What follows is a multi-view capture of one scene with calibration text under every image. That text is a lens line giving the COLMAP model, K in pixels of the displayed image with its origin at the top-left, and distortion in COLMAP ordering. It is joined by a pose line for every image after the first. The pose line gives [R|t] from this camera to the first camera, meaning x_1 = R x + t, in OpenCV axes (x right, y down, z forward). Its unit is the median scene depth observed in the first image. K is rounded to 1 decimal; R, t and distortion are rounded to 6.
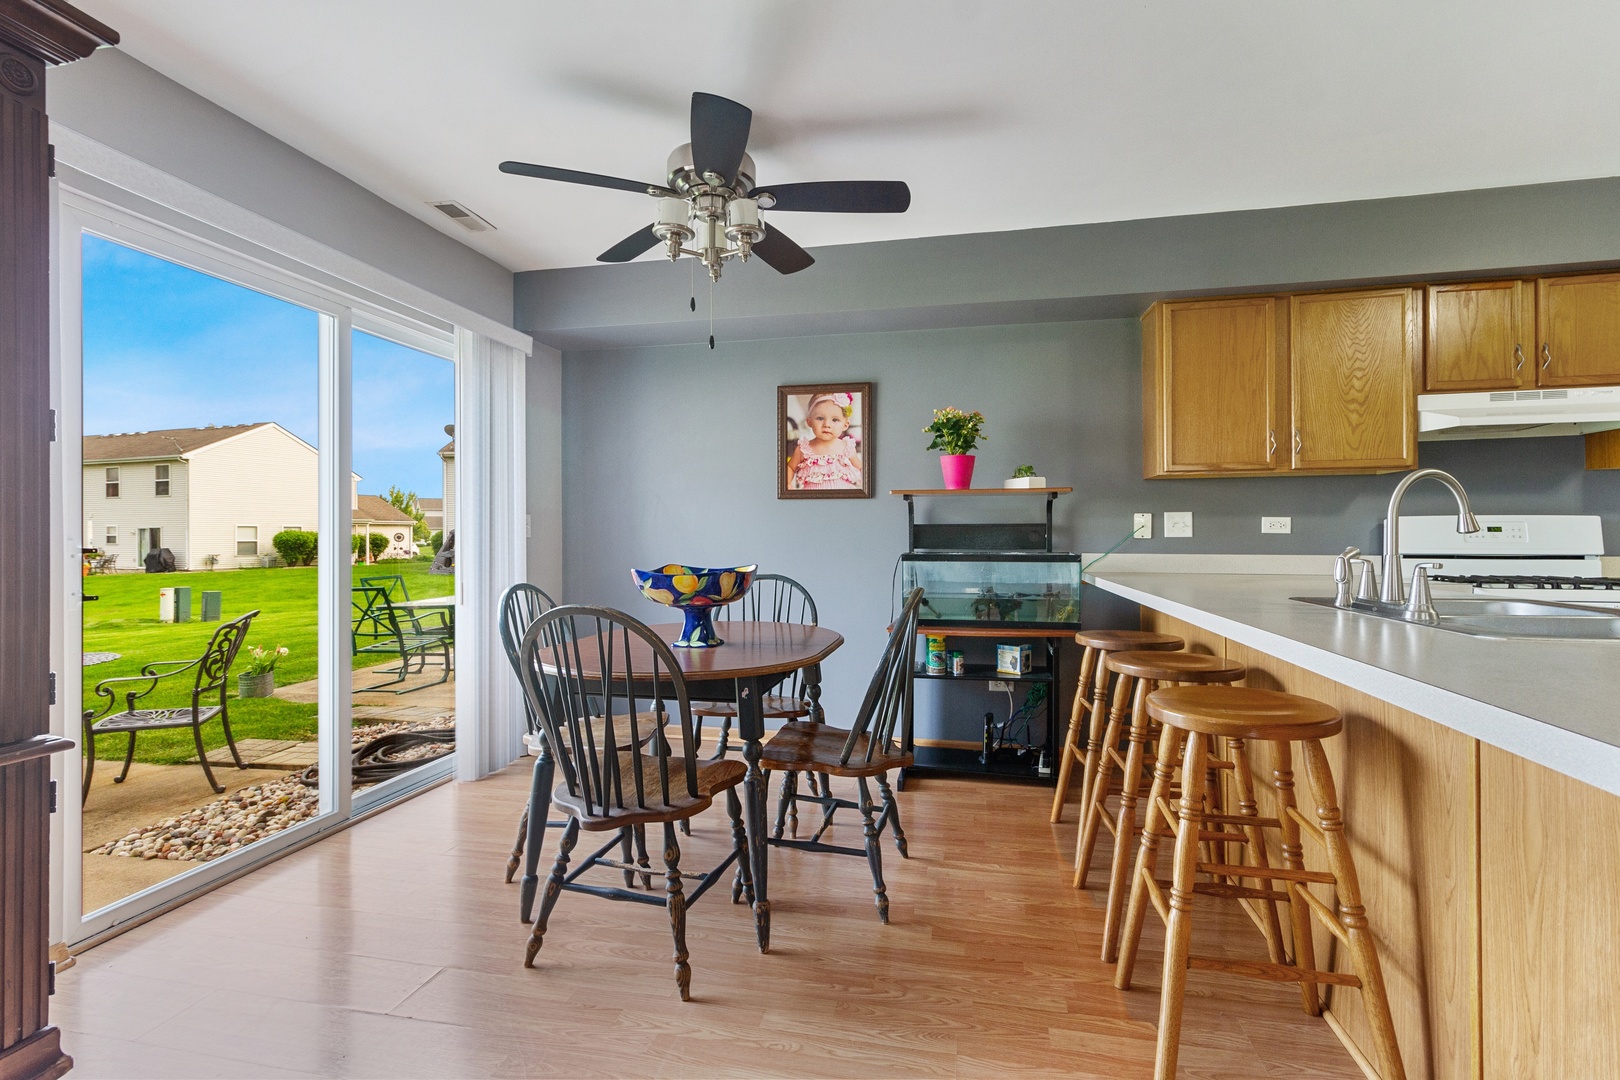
lens RADIAL K [[755.7, 0, 811.1], [0, 755.7, 542.3], [0, 0, 1]] dist [0.005626, 0.000032]
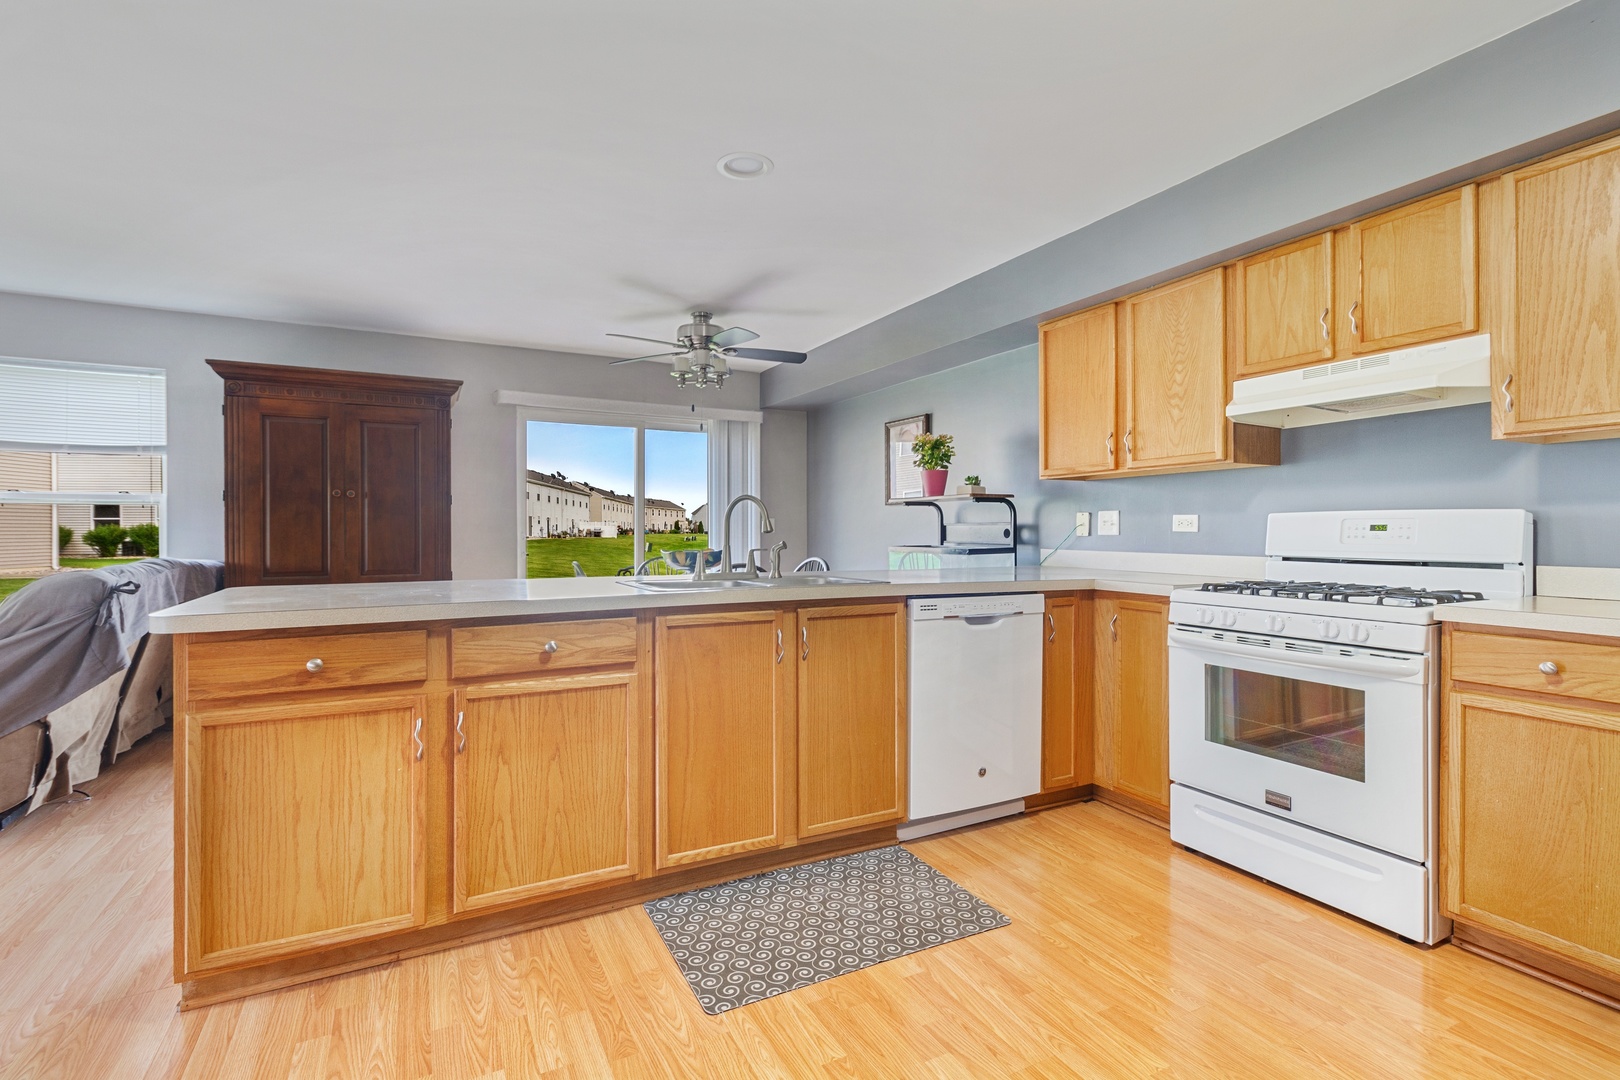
lens RADIAL K [[755.7, 0, 813.2], [0, 755.7, 532.9], [0, 0, 1]] dist [0.005626, 0.000032]
pose [[0.643522, 0.004513, -0.765415, 1.150733], [-0.005678, 0.999983, 0.001122, -0.009535], [0.765407, 0.003624, 0.643536, 0.024236]]
